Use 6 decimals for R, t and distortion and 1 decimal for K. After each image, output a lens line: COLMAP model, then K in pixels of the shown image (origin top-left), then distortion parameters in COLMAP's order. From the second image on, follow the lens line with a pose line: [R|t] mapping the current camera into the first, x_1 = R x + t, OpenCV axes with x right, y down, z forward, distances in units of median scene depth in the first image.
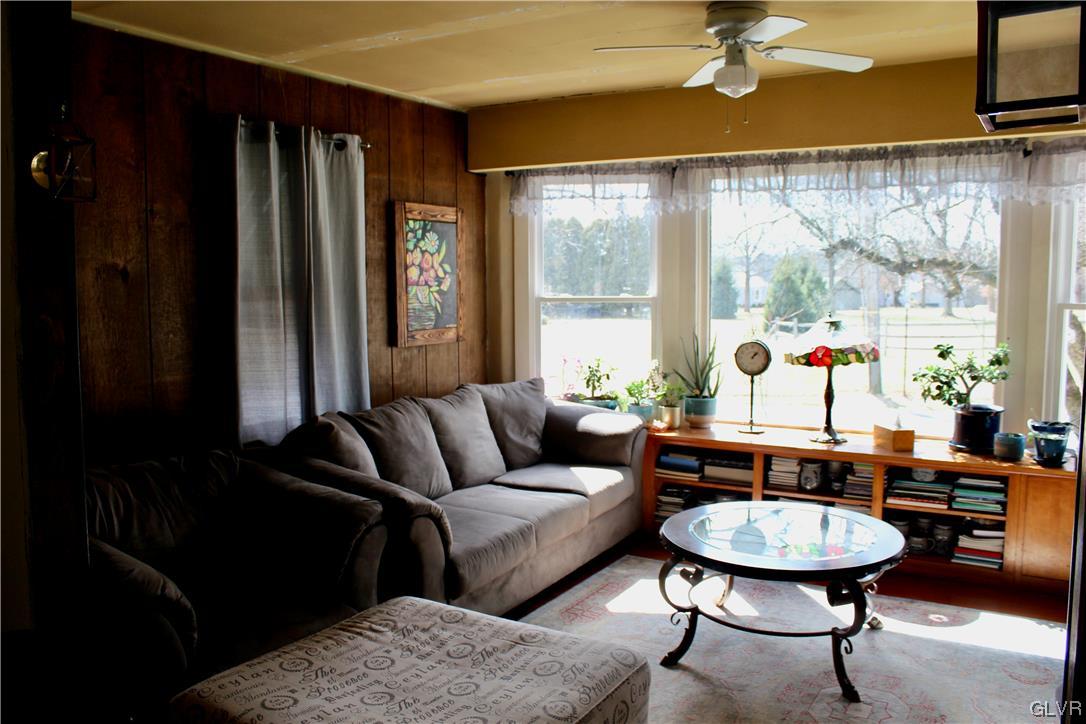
lens RADIAL K [[900.8, 0, 540.9], [0, 900.8, 362.7], [0, 0, 1]] dist [-0.125817, 0.040094]
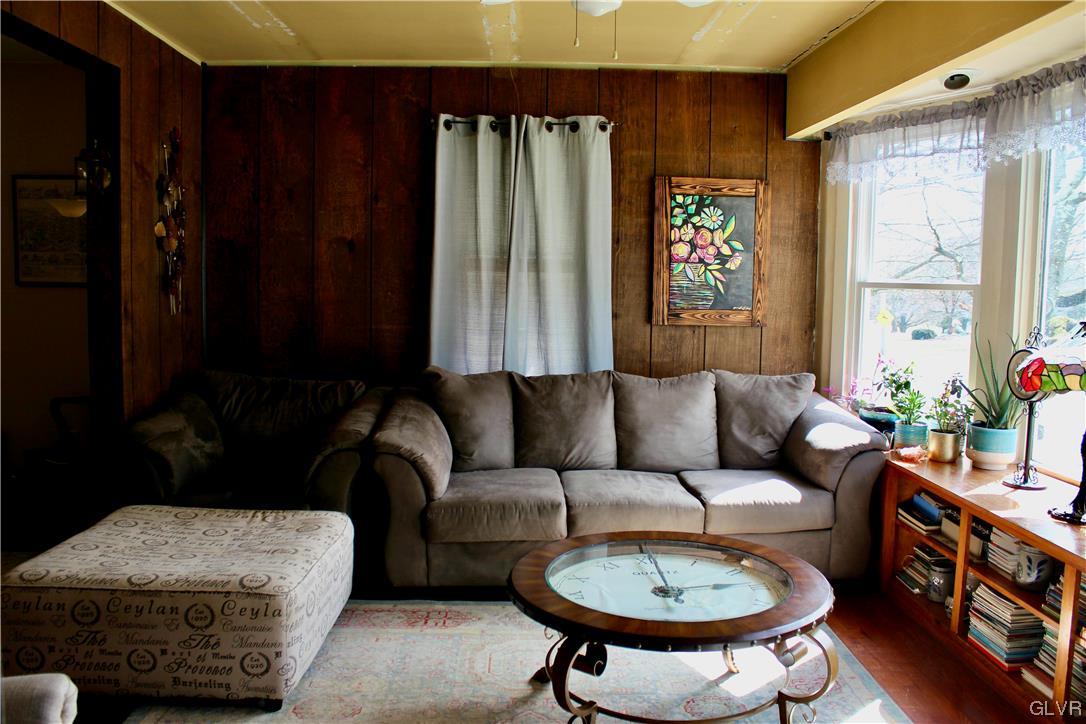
lens RADIAL K [[900.8, 0, 540.8], [0, 900.8, 363.2], [0, 0, 1]] dist [-0.125817, 0.040094]
pose [[0.536306, 0.093830, -0.838792, 0.600310], [-0.096664, 0.994091, 0.049398, -0.011239], [0.838470, 0.054588, 0.542207, 0.355658]]
